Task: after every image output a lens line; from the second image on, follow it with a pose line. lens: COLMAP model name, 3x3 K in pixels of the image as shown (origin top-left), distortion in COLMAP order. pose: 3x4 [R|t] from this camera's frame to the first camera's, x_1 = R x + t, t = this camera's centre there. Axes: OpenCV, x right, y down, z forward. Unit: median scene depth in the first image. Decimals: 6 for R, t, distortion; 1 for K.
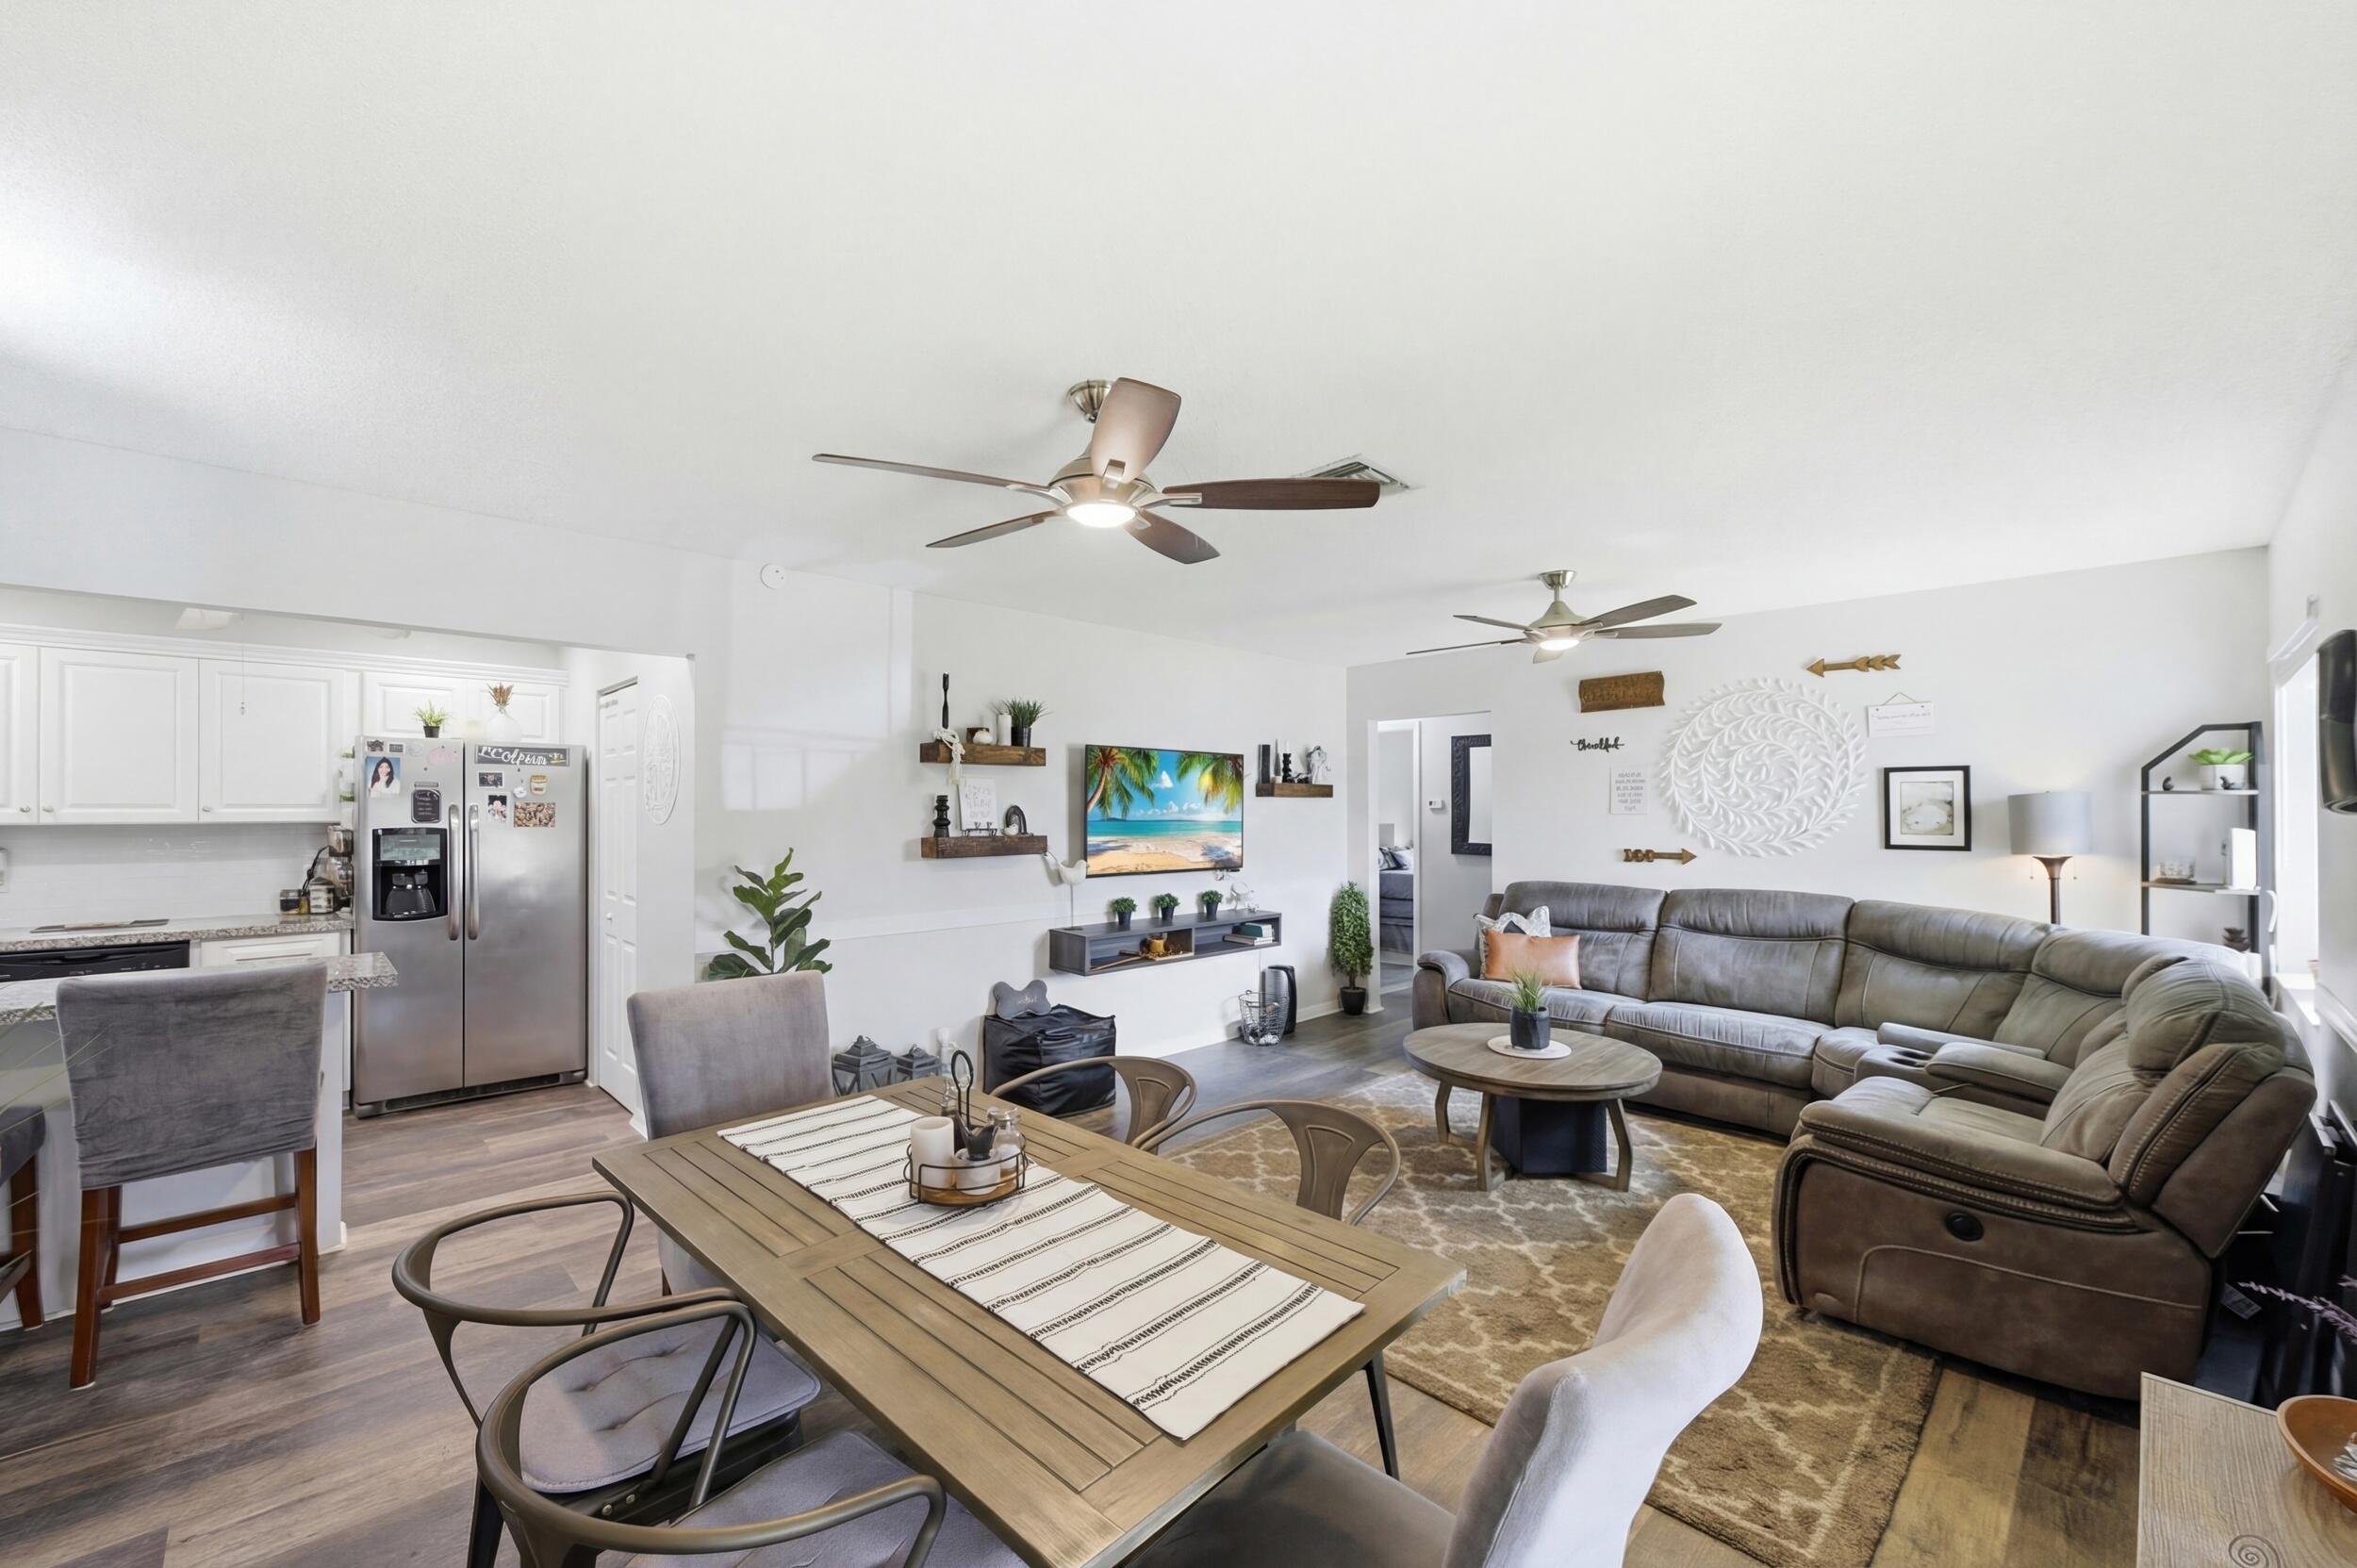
lens RADIAL K [[935.2, 0, 1176.8], [0, 935.2, 801.6], [0, 0, 1]] dist [-0.001706, -0.000252]
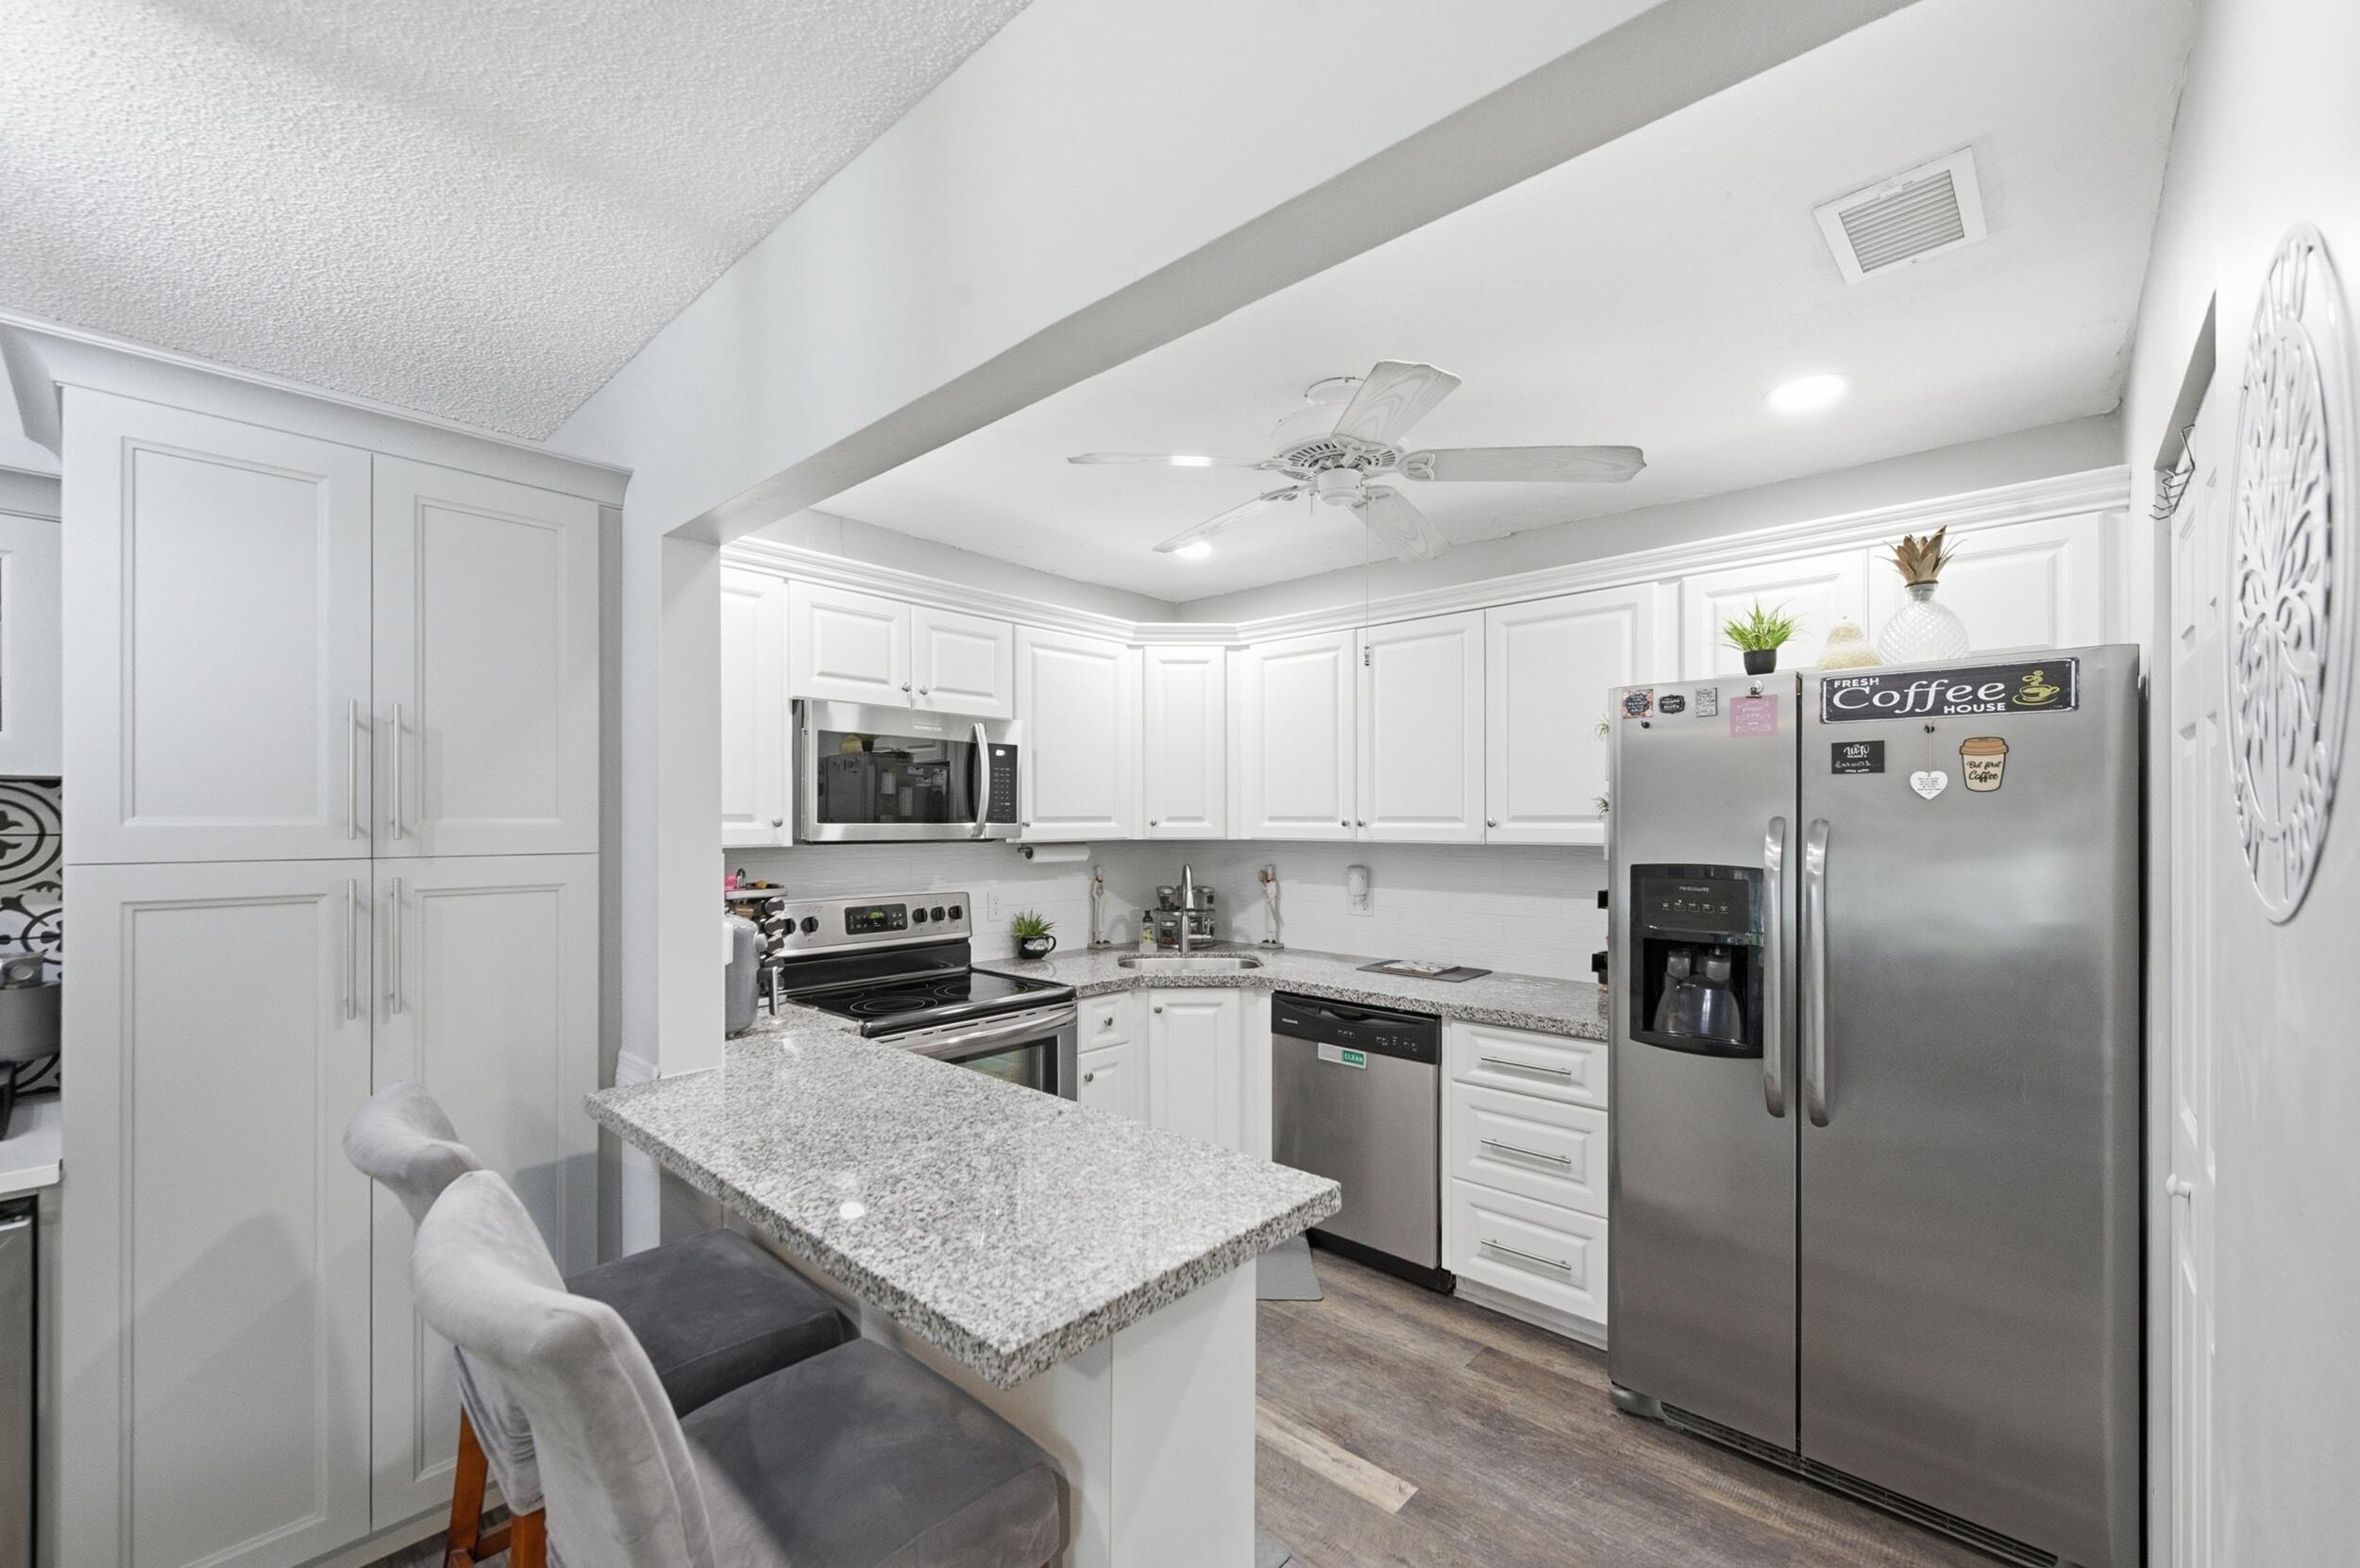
lens RADIAL K [[951.5, 0, 1169.7], [0, 951.5, 812.6], [0, 0, 1]] dist [-0.001732, -0.000295]
pose [[0.021337, -0.006917, -0.999748, -0.316789], [0.004639, 0.999966, -0.006820, 0.002860], [0.999762, -0.004493, 0.021368, 0.688576]]
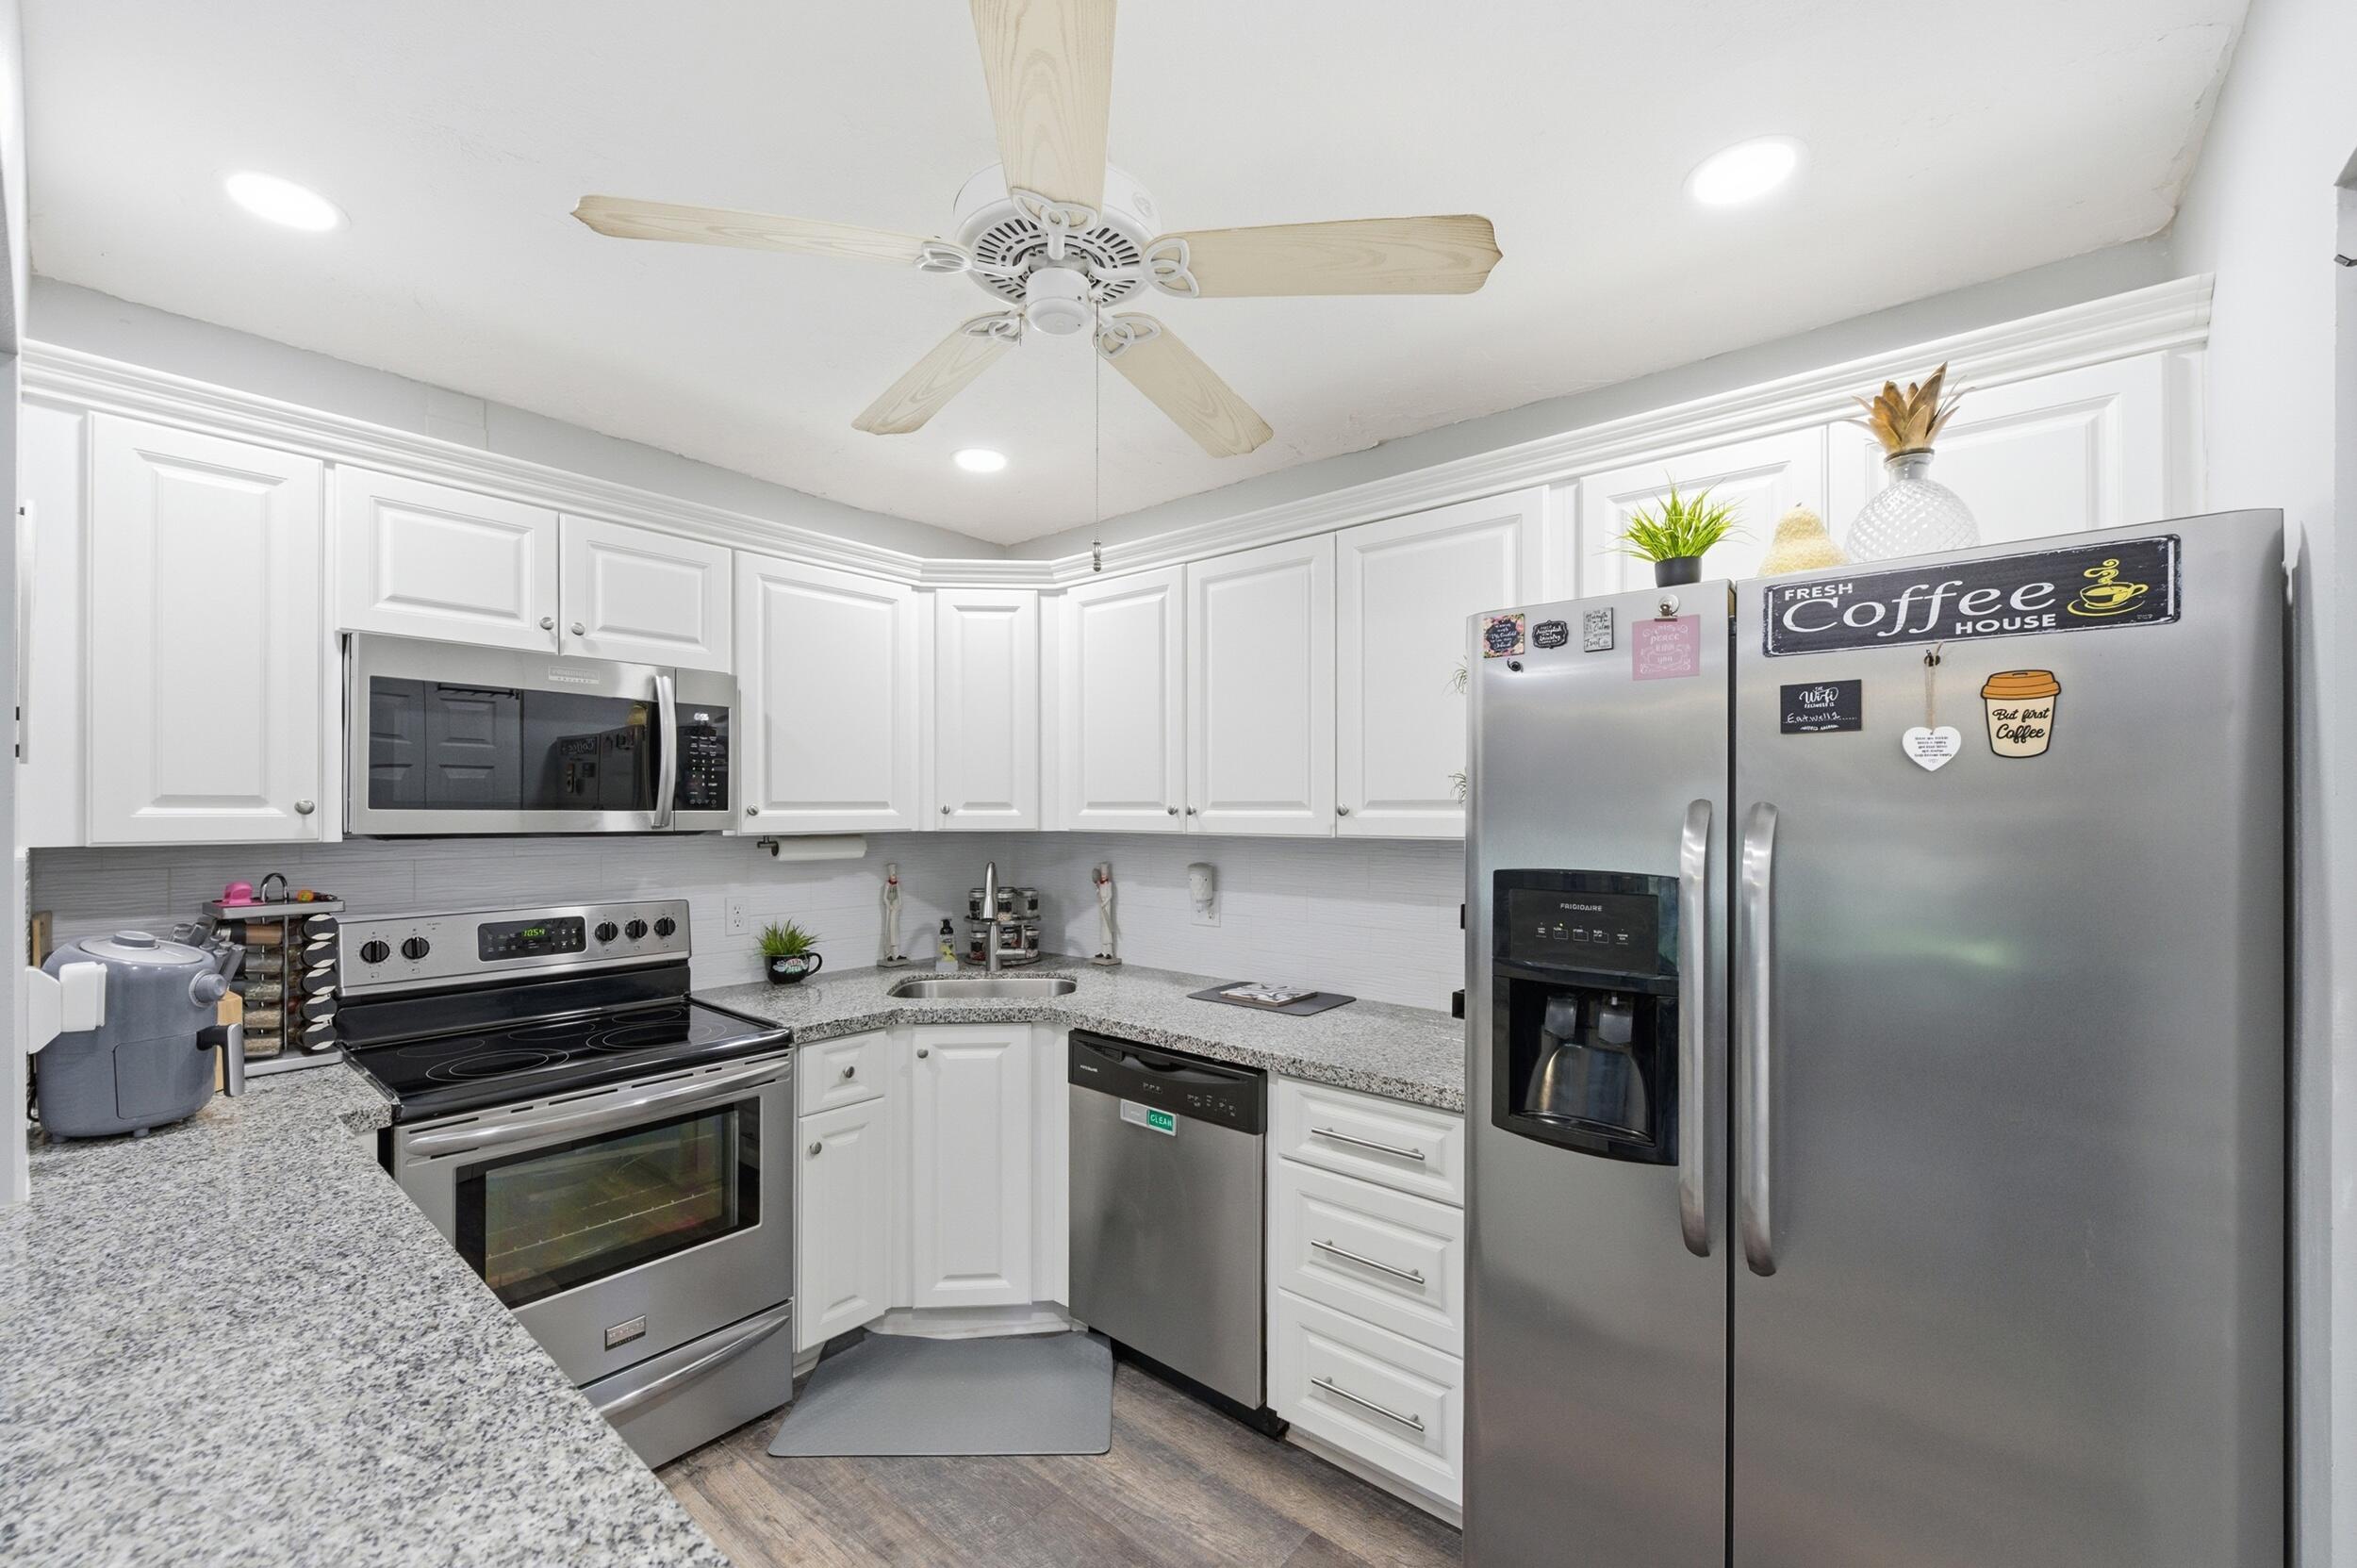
lens RADIAL K [[935.2, 0, 1176.8], [0, 935.2, 801.6], [0, 0, 1]] dist [-0.001706, -0.000252]
pose [[0.066138, -0.007729, -0.997781, -0.482254], [0.003563, 0.999965, -0.007510, 0.005421], [0.997804, -0.003059, 0.066163, 0.804850]]
